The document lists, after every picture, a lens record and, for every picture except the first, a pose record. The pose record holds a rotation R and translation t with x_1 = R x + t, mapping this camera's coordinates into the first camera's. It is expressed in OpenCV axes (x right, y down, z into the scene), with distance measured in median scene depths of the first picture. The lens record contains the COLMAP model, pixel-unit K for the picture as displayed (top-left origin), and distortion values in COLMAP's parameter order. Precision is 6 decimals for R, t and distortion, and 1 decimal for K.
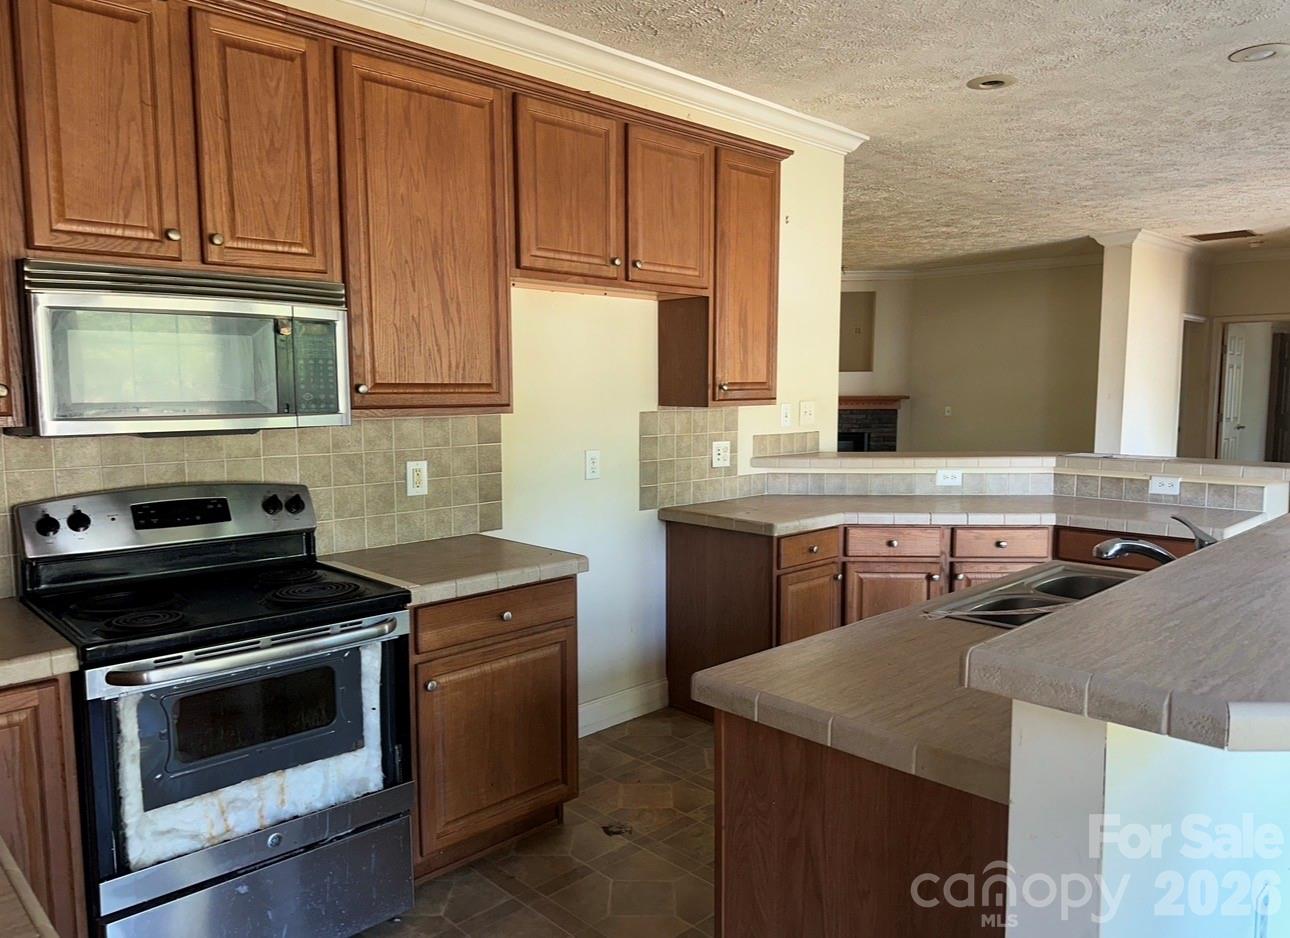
lens RADIAL K [[905.3, 0, 645.0], [0, 905.3, 469.0], [0, 0, 1]] dist [0.071417, -0.000901]
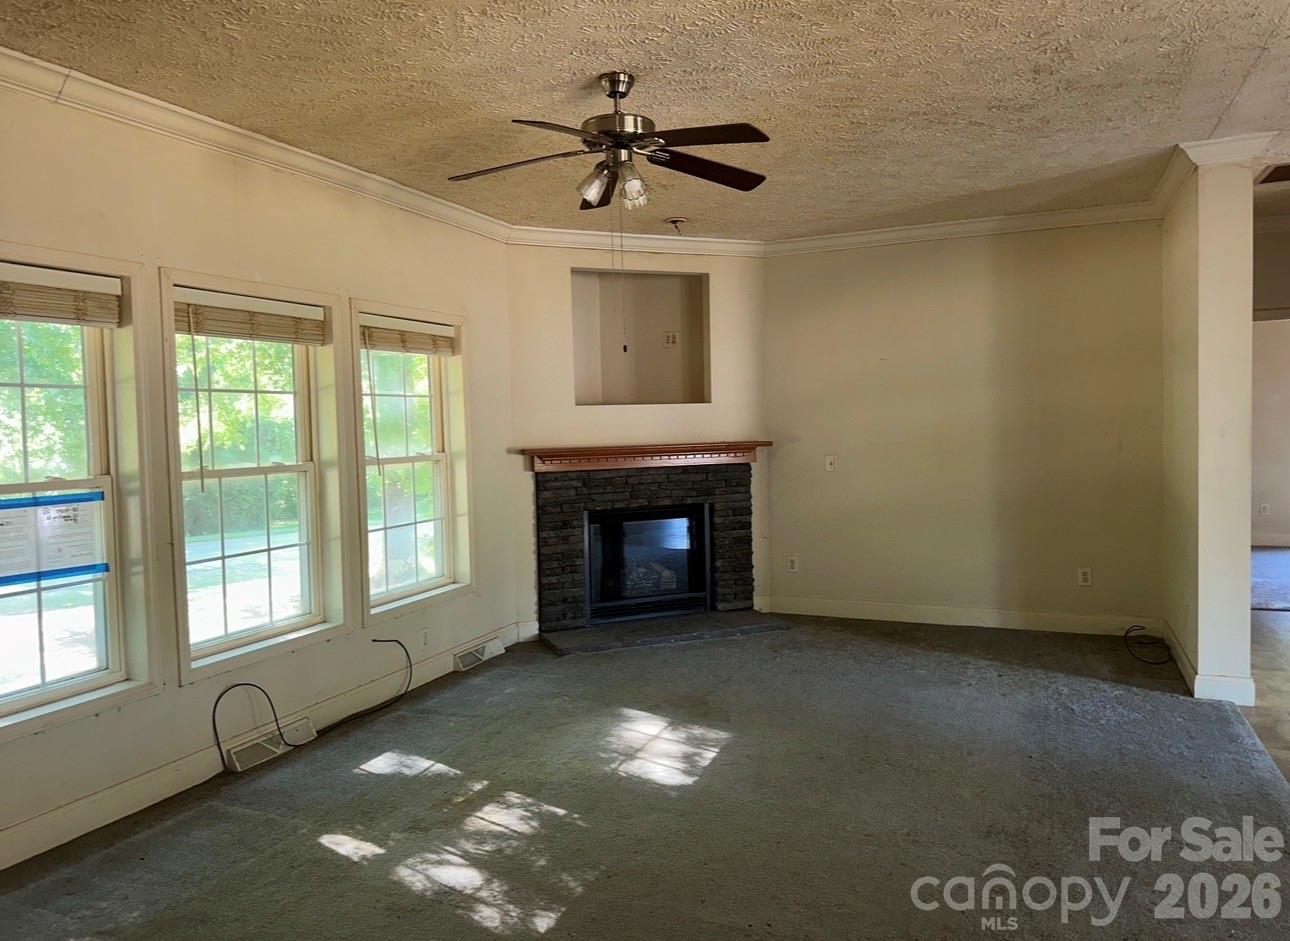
lens RADIAL K [[905.3, 0, 645.0], [0, 905.3, 470.5], [0, 0, 1]] dist [0.071417, -0.000901]
pose [[0.926512, -0.042475, 0.373860, -0.022830], [0.060155, 0.997549, -0.035743, -0.043227], [-0.371425, 0.055606, 0.926796, 0.457722]]
